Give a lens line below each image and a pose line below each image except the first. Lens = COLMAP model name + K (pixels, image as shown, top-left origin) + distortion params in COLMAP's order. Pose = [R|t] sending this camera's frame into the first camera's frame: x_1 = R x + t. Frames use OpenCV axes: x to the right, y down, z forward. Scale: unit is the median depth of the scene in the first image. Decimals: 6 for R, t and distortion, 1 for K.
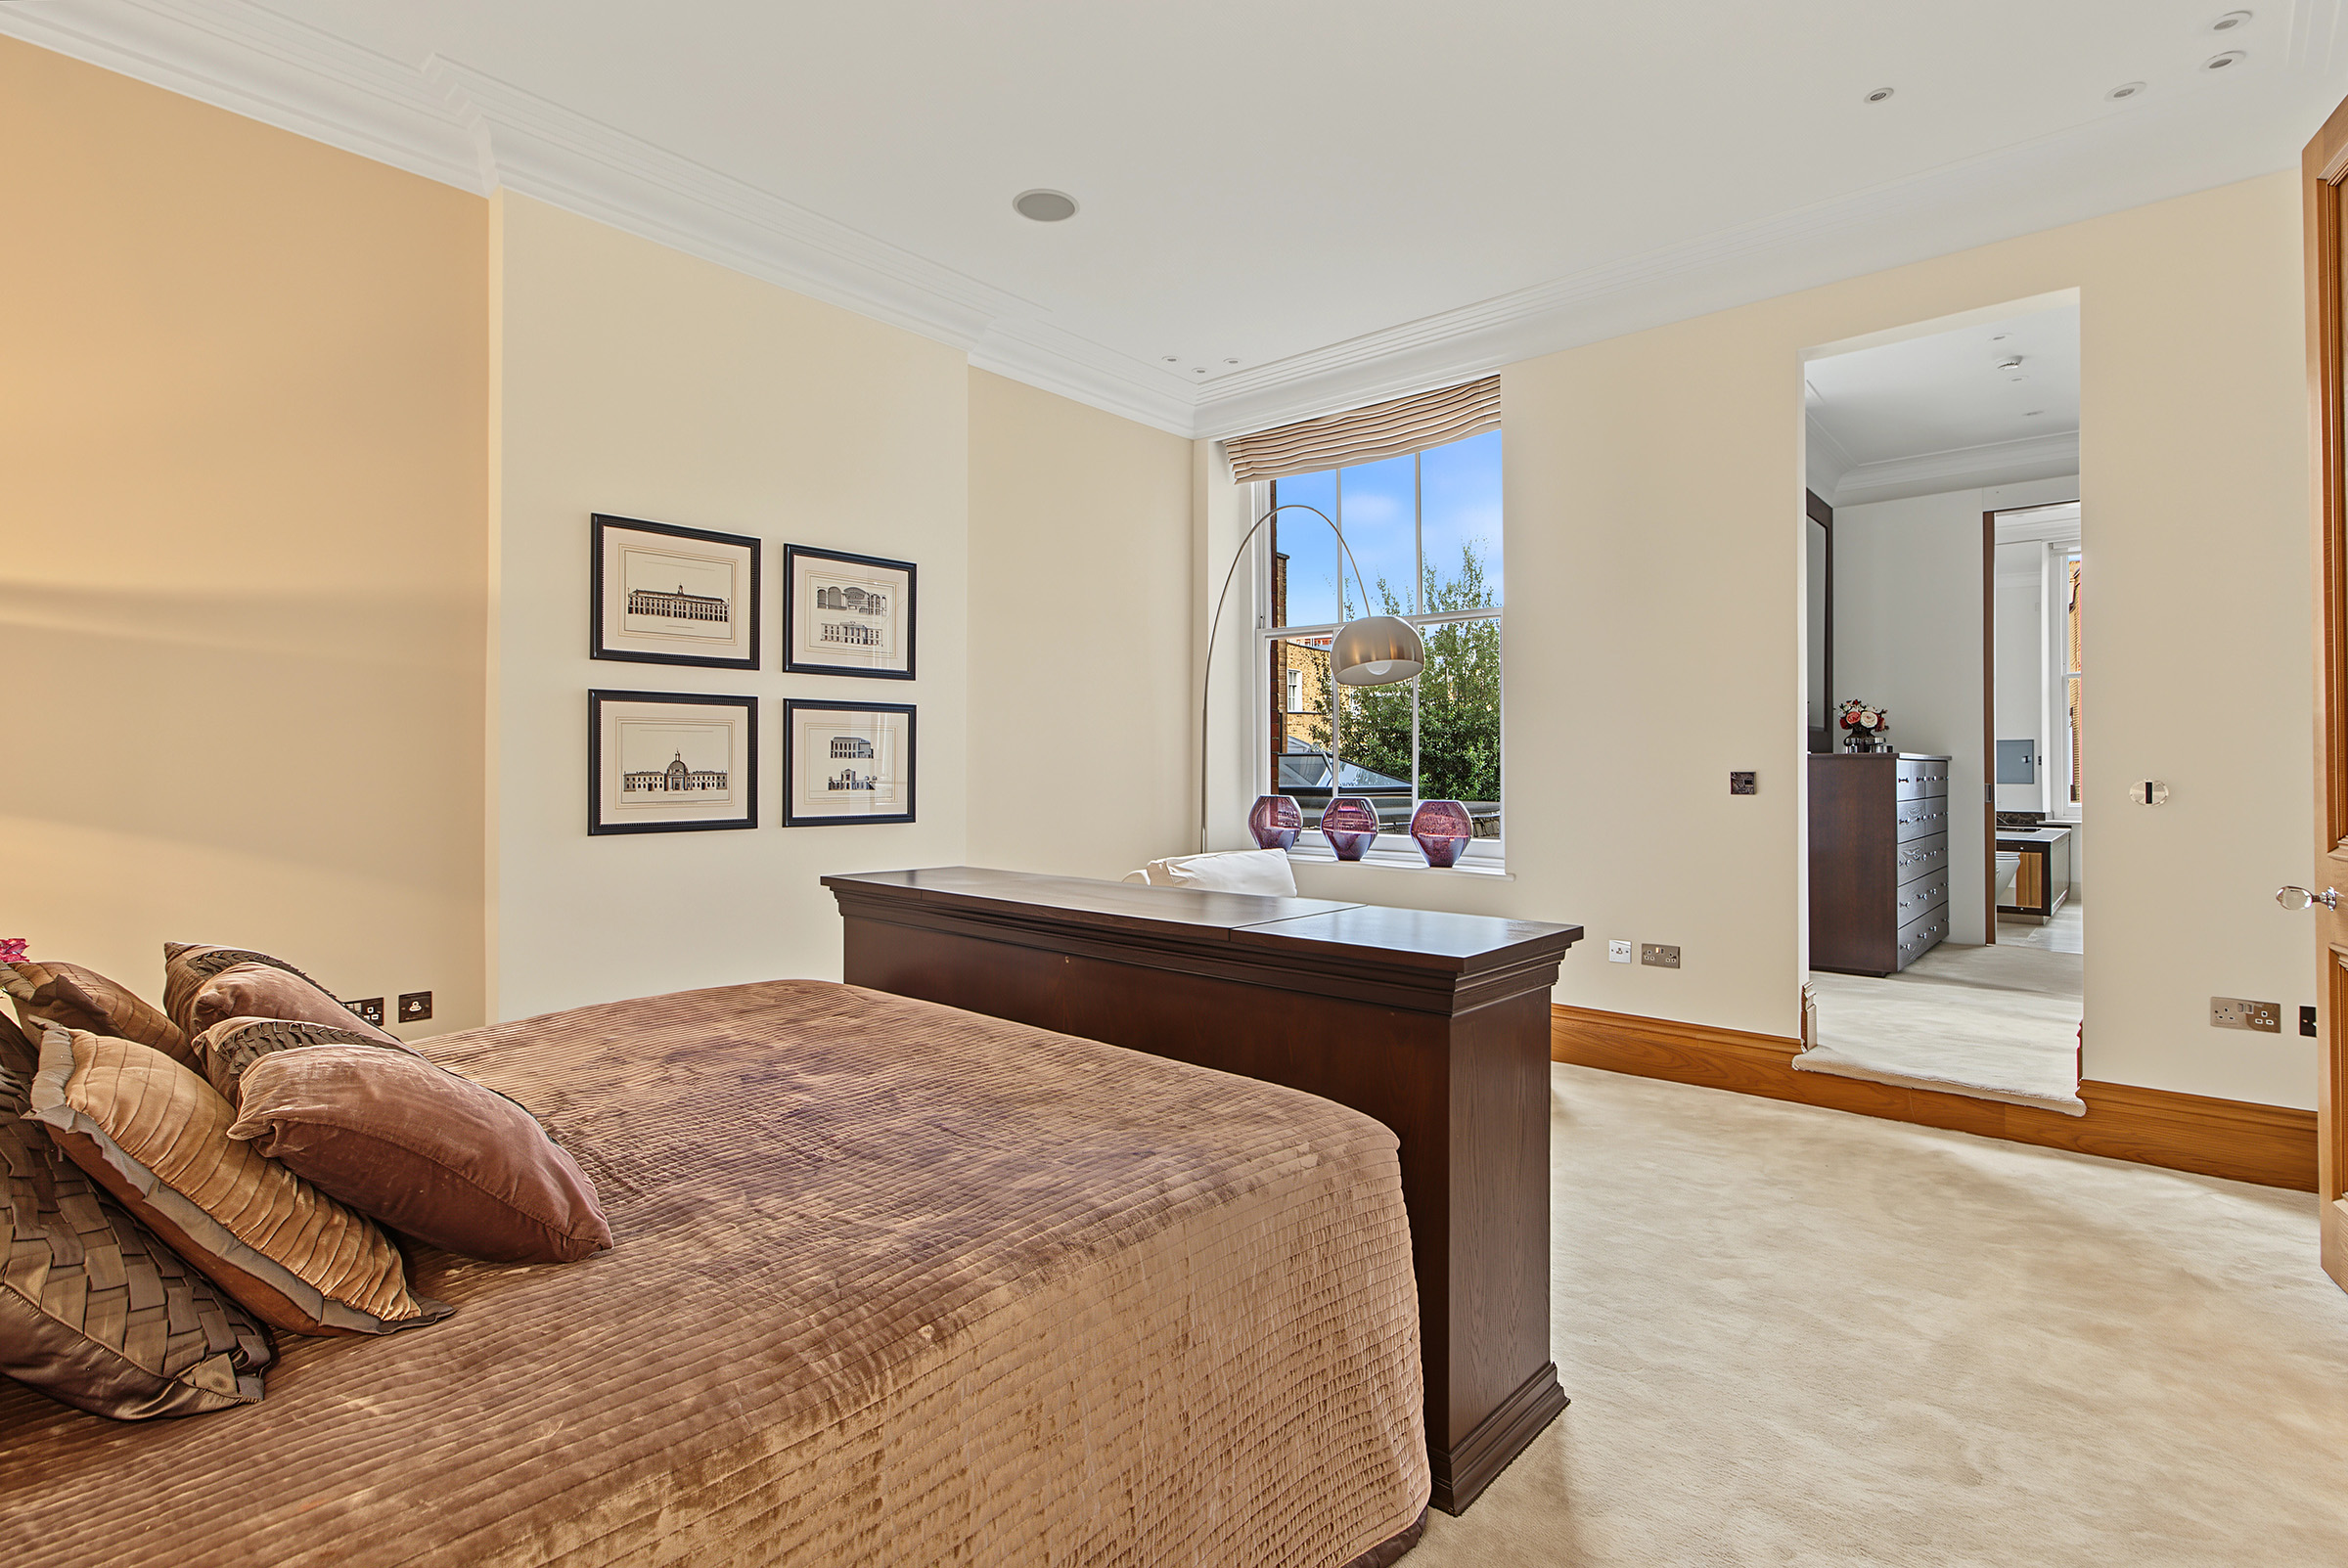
lens RADIAL K [[1103.5, 0, 1170.0], [0, 1103.5, 770.8], [0, 0, 1]] dist [-0.037852, 0.023620]
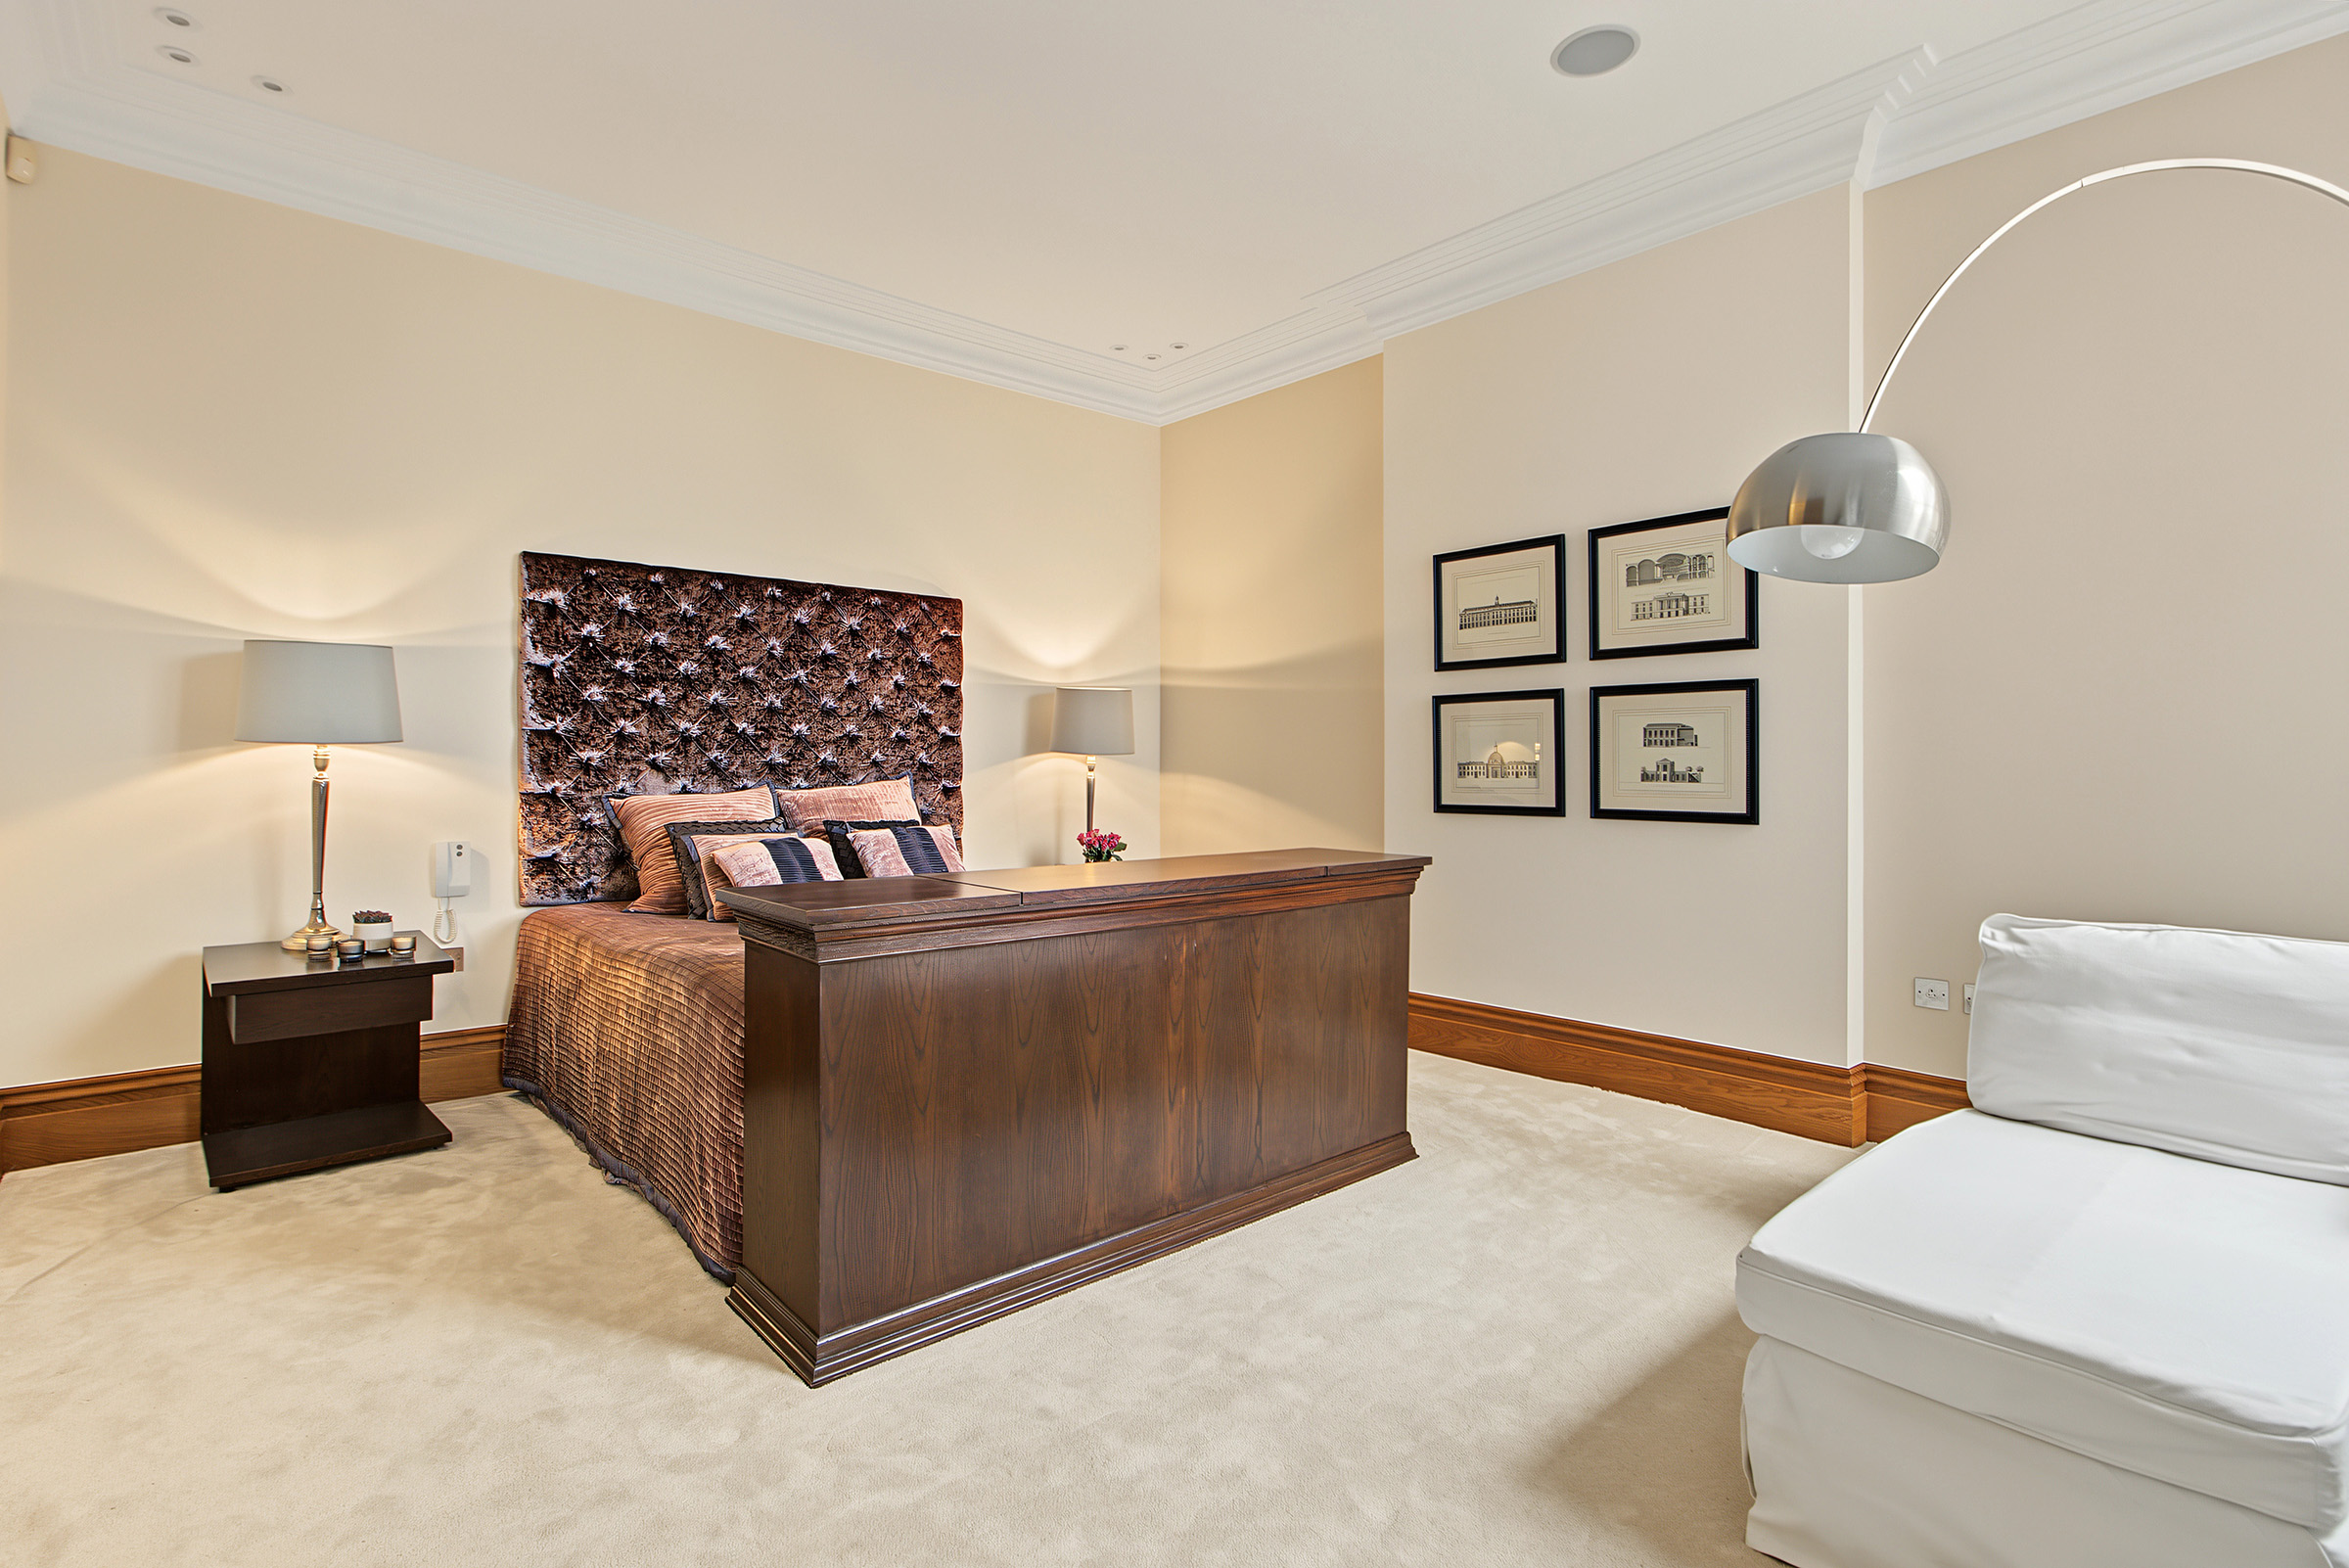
lens RADIAL K [[1104.1, 0, 1170.5], [0, 1104.1, 770.8], [0, 0, 1]] dist [-0.037852, 0.023620]
pose [[-0.093713, 0.008435, -0.995564, 0.681010], [0.000375, 0.999964, 0.008437, 0.000641], [0.995599, 0.000417, -0.093713, 0.732639]]
